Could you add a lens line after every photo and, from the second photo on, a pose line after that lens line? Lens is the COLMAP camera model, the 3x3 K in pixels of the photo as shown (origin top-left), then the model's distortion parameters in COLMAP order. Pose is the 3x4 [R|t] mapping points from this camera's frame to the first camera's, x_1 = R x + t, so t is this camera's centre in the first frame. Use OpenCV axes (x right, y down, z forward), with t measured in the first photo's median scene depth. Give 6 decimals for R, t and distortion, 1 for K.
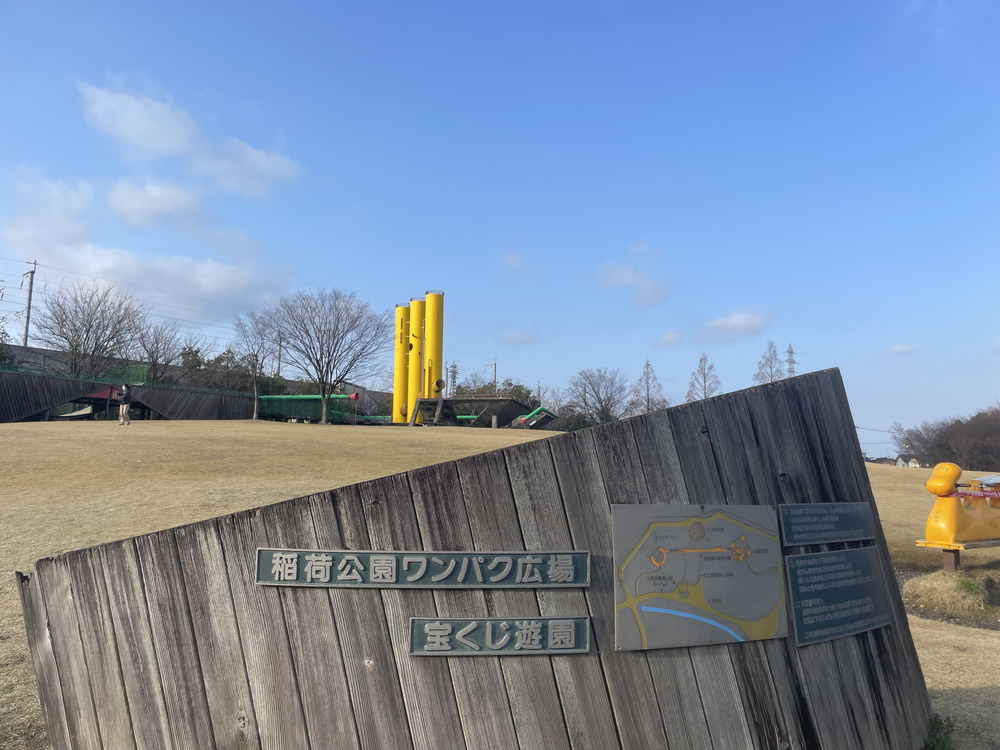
lens RADIAL K [[750.6, 0, 513.9], [0, 750.6, 376.1], [0, 0, 1]] dist [0.094373, -0.130452]
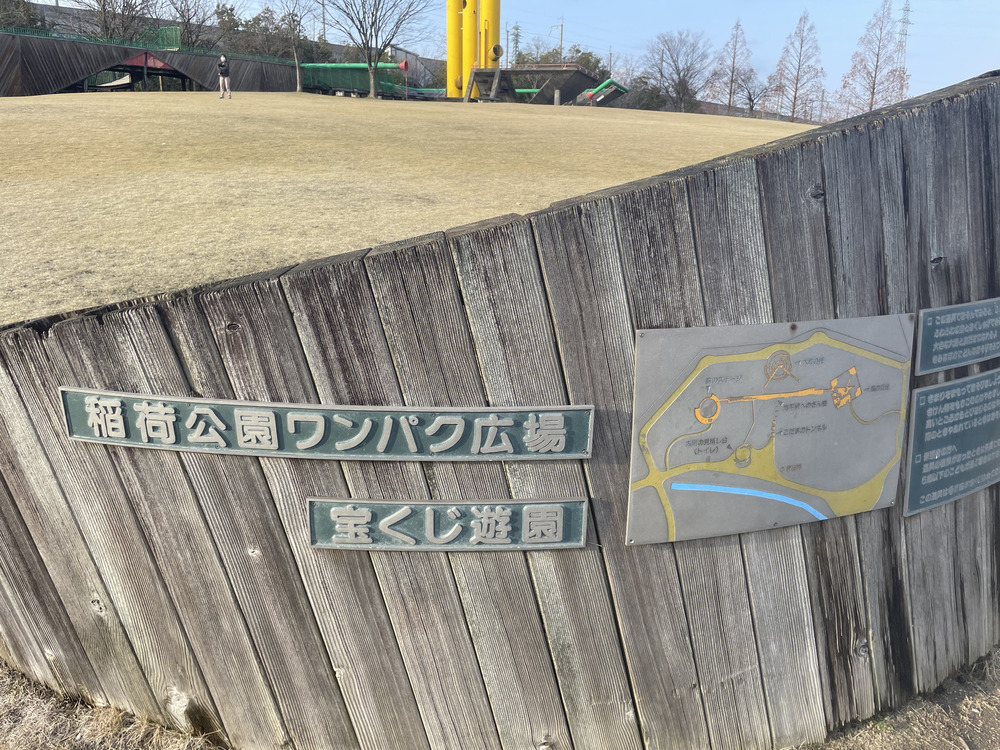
lens RADIAL K [[750.6, 0, 513.9], [0, 750.6, 376.1], [0, 0, 1]] dist [0.094373, -0.130452]
pose [[0.996423, 0.035441, -0.076712, 0.078938], [-0.001371, 0.914458, 0.404679, -0.035568], [0.084492, -0.403126, 0.911236, 0.435113]]
